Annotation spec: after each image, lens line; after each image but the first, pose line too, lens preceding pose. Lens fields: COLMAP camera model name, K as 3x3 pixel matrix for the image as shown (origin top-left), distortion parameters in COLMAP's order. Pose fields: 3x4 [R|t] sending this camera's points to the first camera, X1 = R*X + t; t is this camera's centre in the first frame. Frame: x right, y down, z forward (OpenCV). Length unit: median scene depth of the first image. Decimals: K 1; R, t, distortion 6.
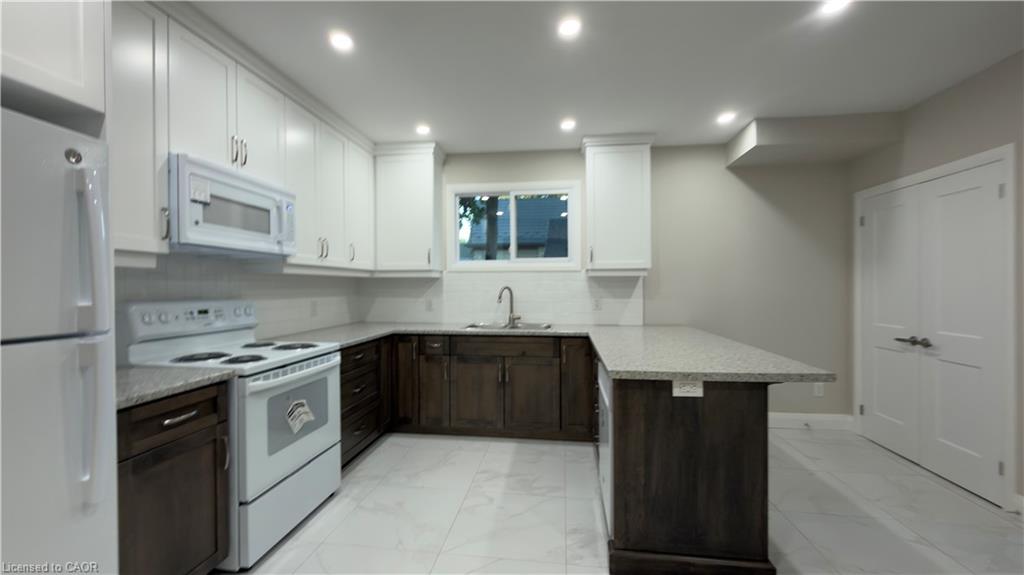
lens RADIAL K [[407.9, 0, 510.6], [0, 407.9, 288.7], [0, 0, 1]] dist [0.001200, -0.000184]
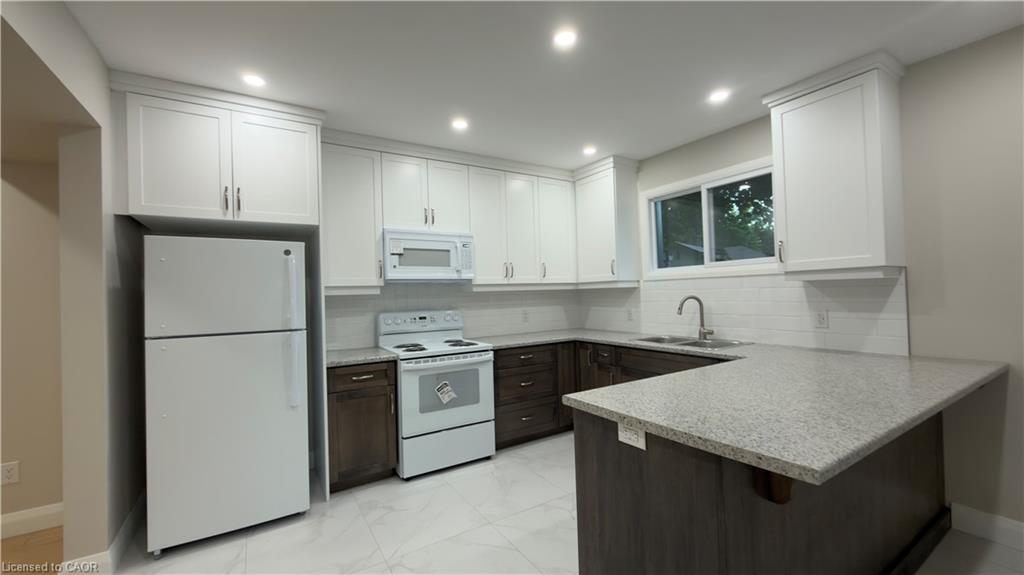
lens RADIAL K [[407.9, 0, 510.6], [0, 407.9, 288.7], [0, 0, 1]] dist [0.001200, -0.000184]
pose [[0.633593, -0.024860, -0.773267, 0.534500], [0.021431, 0.999664, -0.014578, -0.021067], [0.773369, -0.007335, 0.633913, 0.183493]]
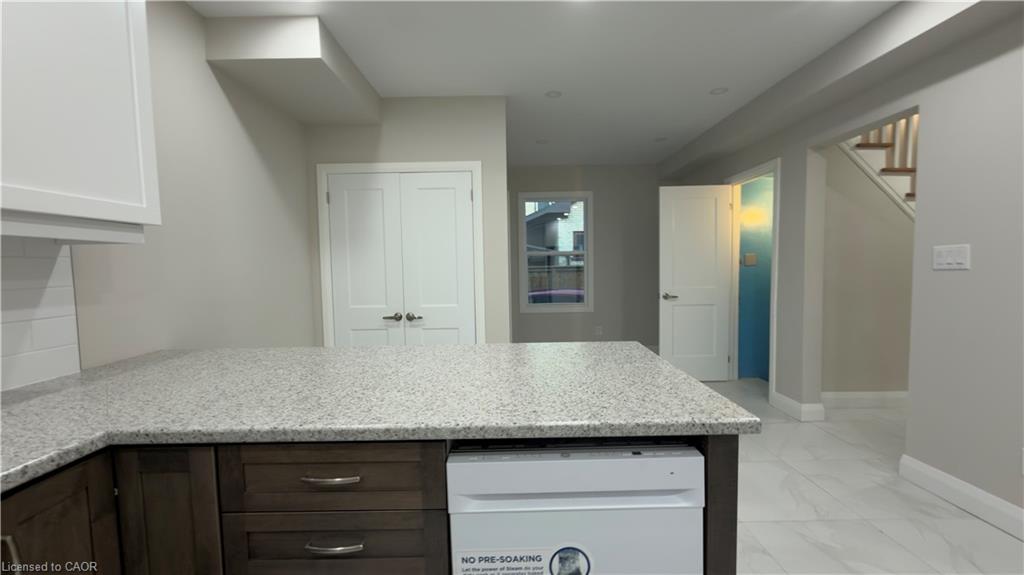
lens RADIAL K [[407.9, 0, 510.6], [0, 407.9, 288.7], [0, 0, 1]] dist [0.001200, -0.000184]
pose [[-0.125474, -0.051879, 0.990740, -0.128806], [0.026733, 0.998092, 0.055650, -0.000480], [-0.991737, 0.033468, -0.123848, 0.815680]]
